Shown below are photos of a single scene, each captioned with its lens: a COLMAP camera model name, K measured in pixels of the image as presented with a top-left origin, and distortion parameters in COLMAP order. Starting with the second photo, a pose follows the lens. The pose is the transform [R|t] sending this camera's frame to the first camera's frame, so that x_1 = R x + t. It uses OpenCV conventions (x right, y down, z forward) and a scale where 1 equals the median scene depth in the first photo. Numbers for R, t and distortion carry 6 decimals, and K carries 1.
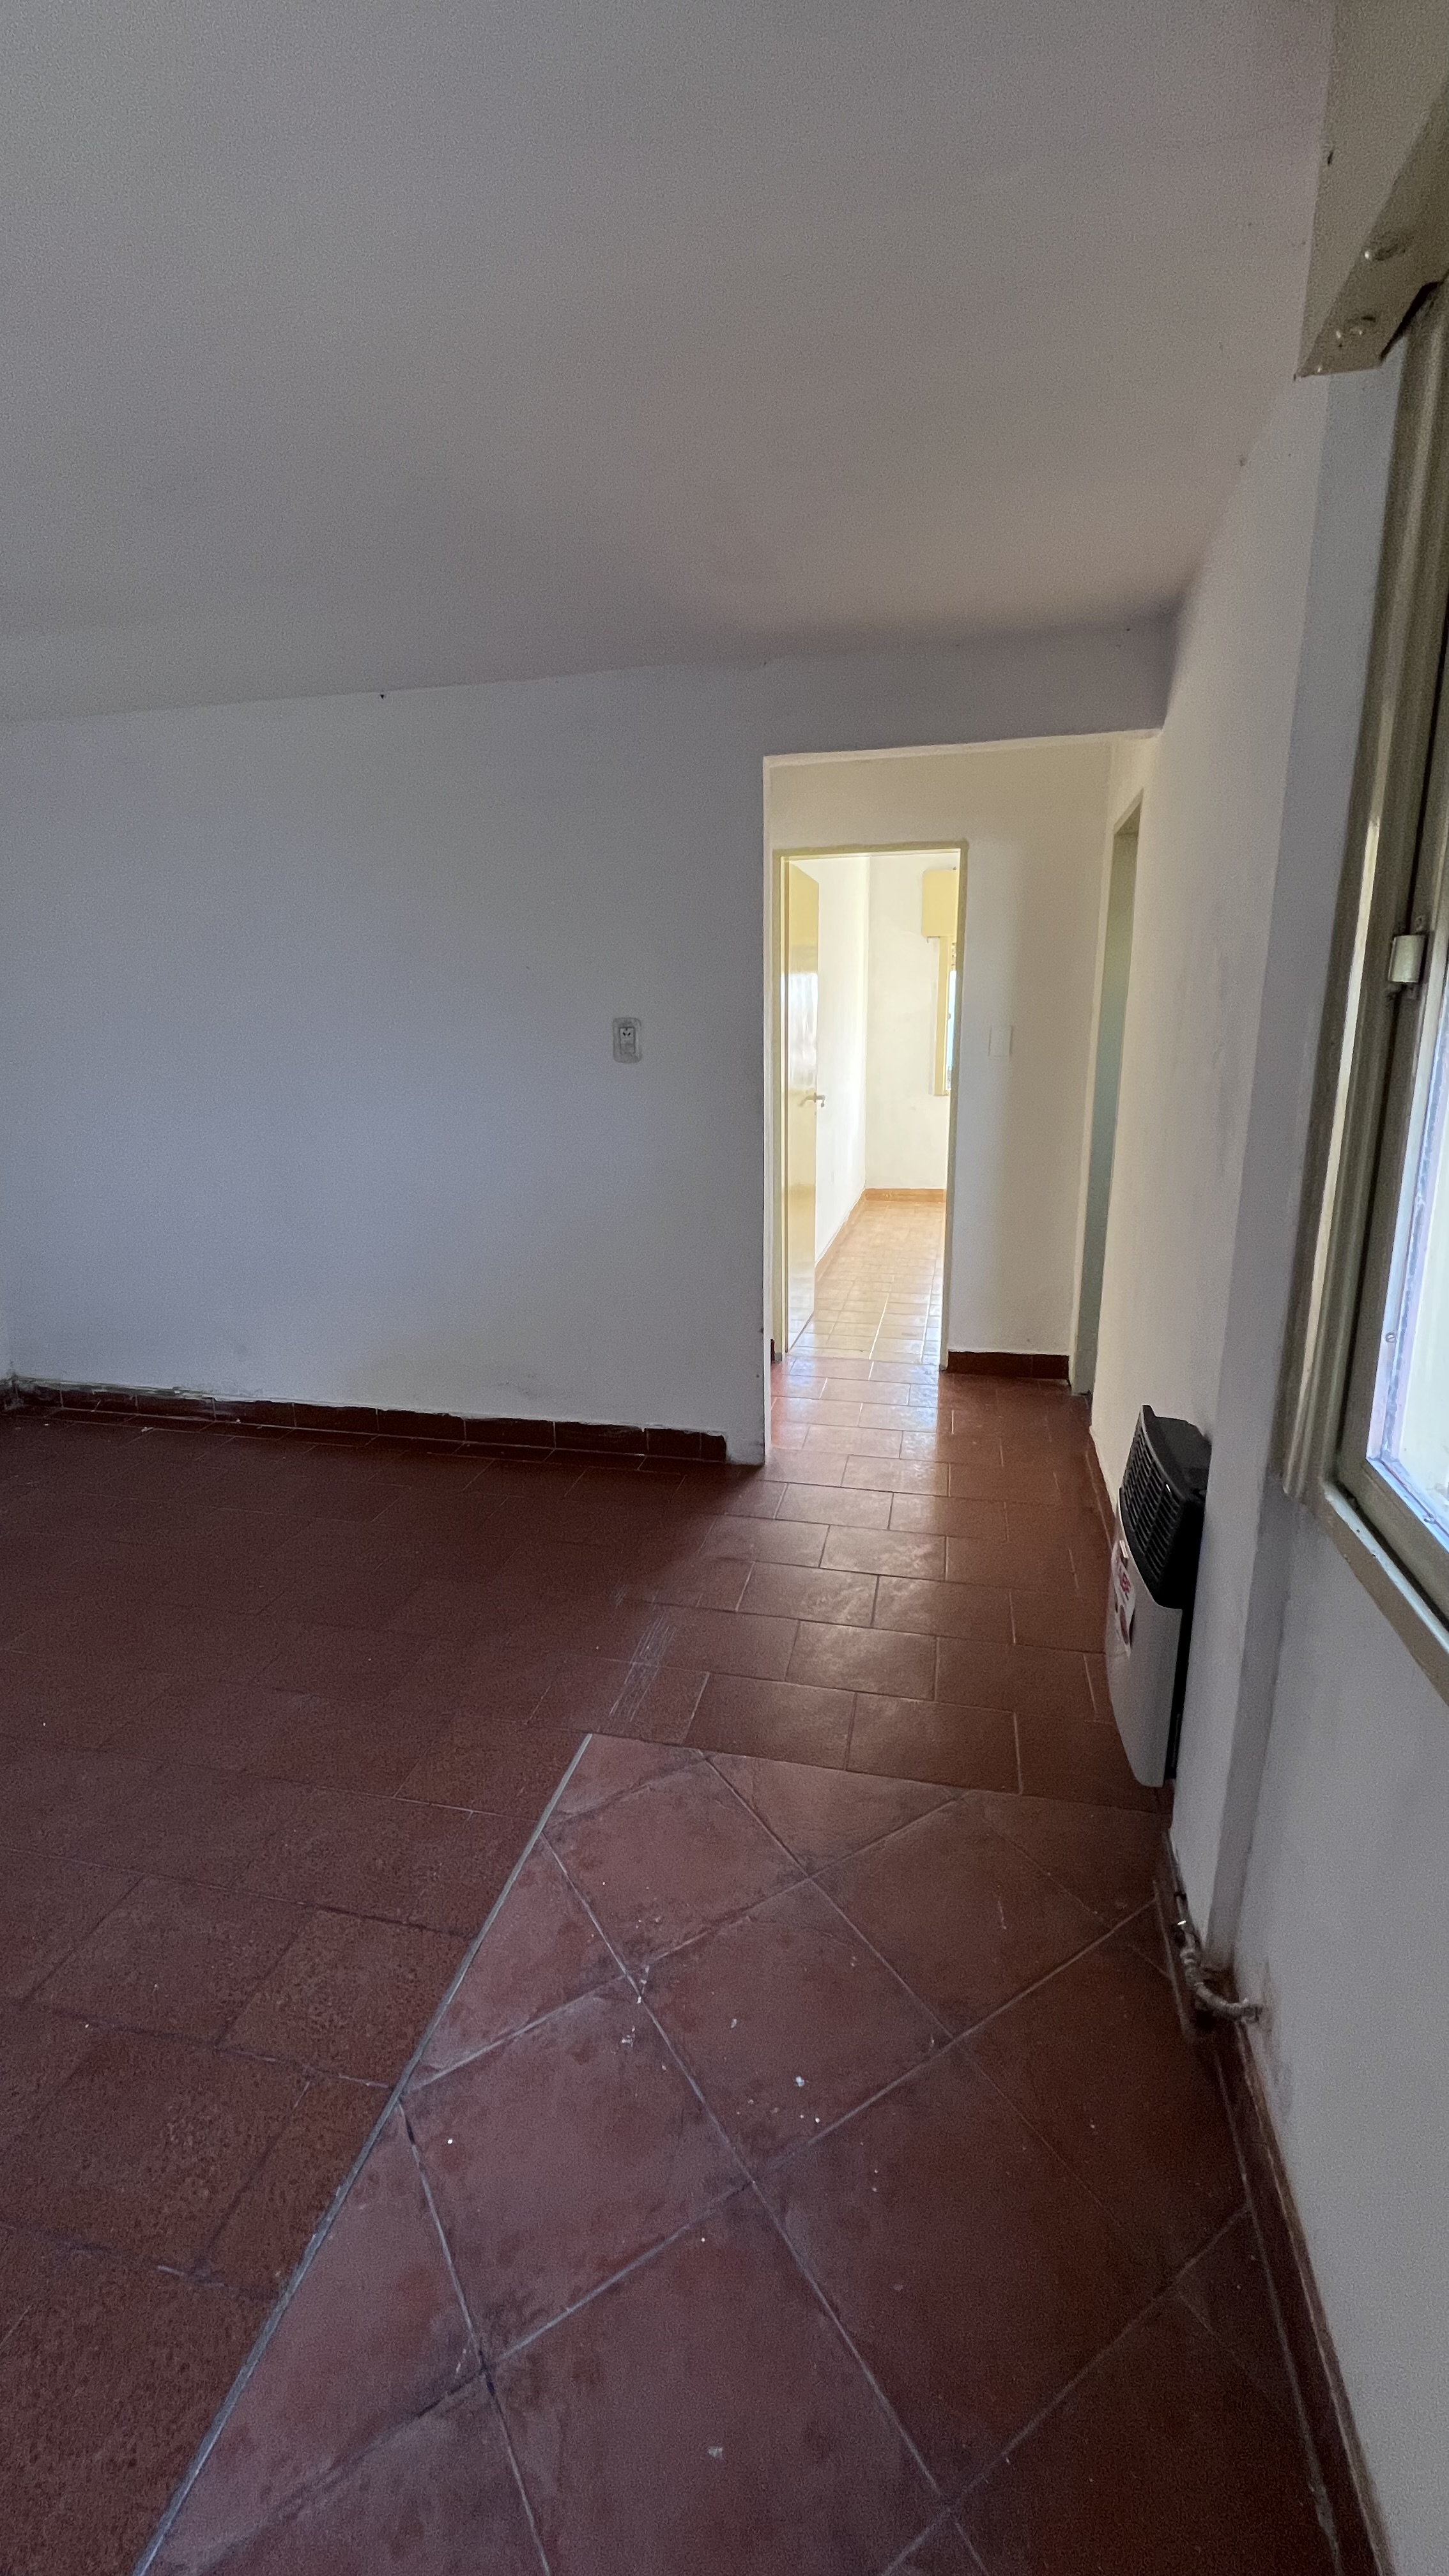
lens RADIAL K [[1026.0, 0, 729.0], [0, 1026.0, 1274.2], [0, 0, 1]] dist [-0.000115, 0.000192]
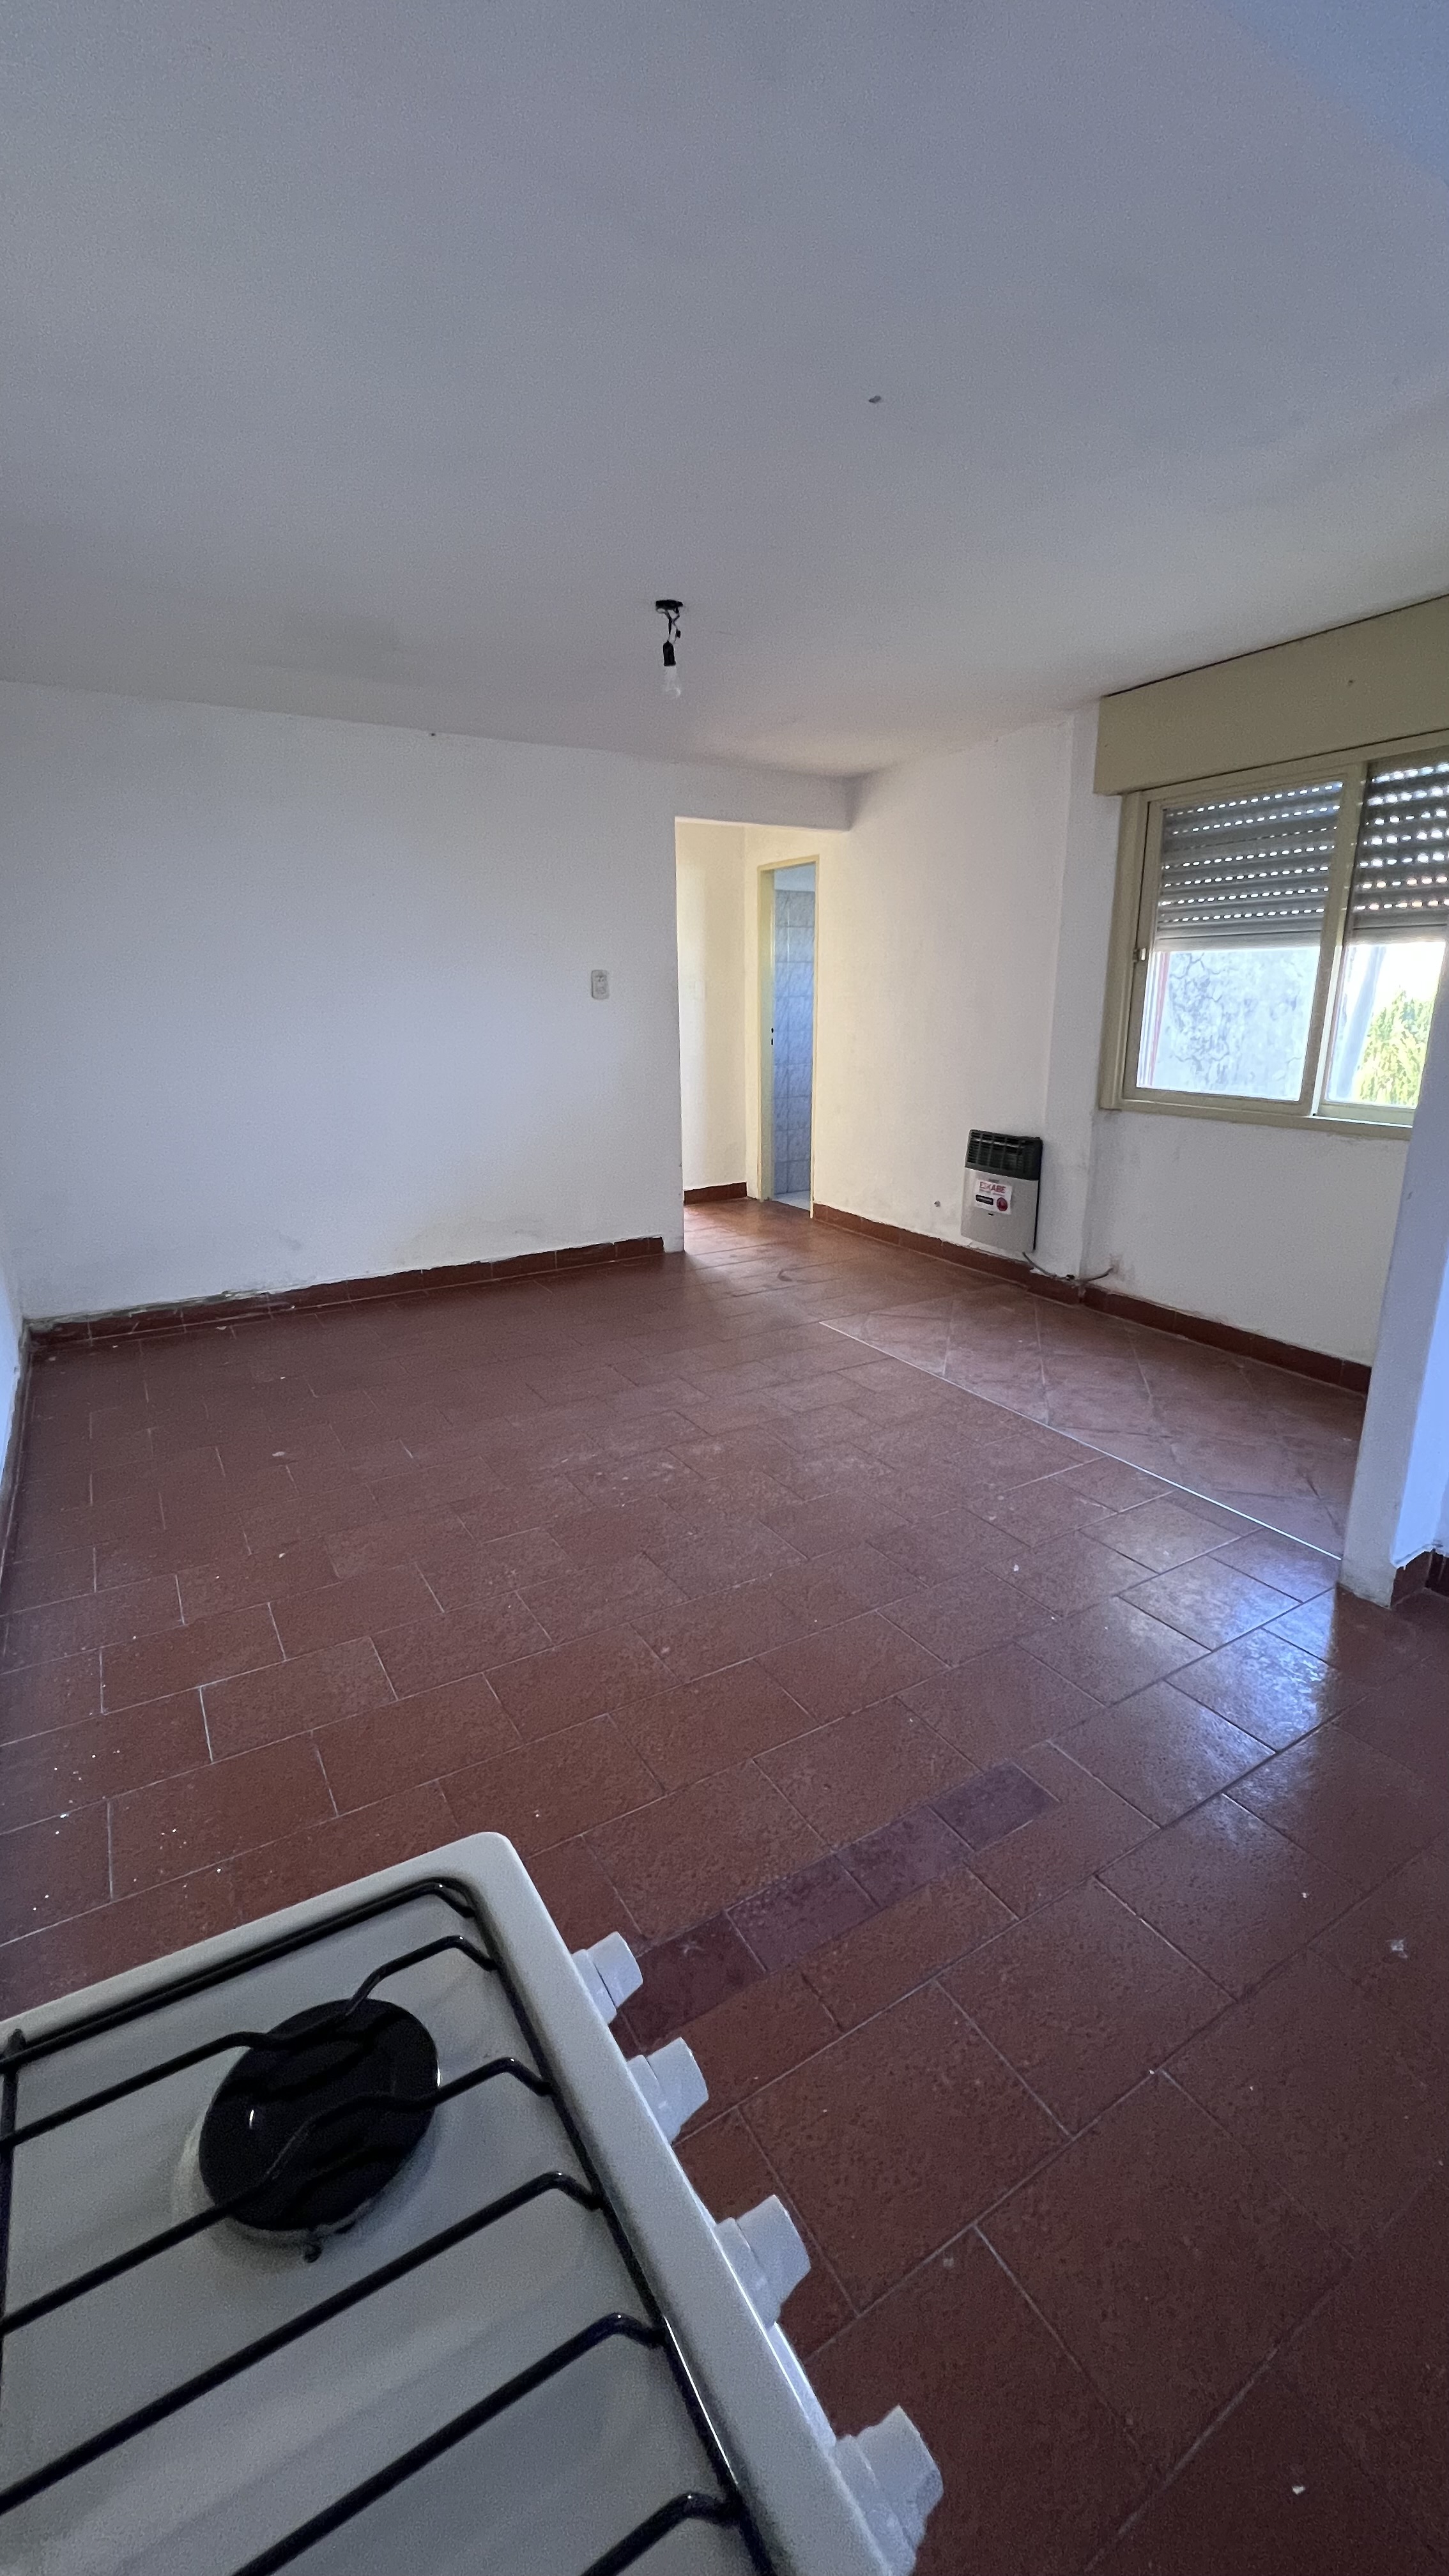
lens RADIAL K [[1026.0, 0, 726.3], [0, 1026.0, 1272.1], [0, 0, 1]] dist [-0.000115, 0.000192]
pose [[0.727644, -0.178457, 0.662335, -1.385245], [0.160155, 0.983078, 0.088929, 0.119773], [-0.666997, 0.041367, 0.743911, -0.345243]]
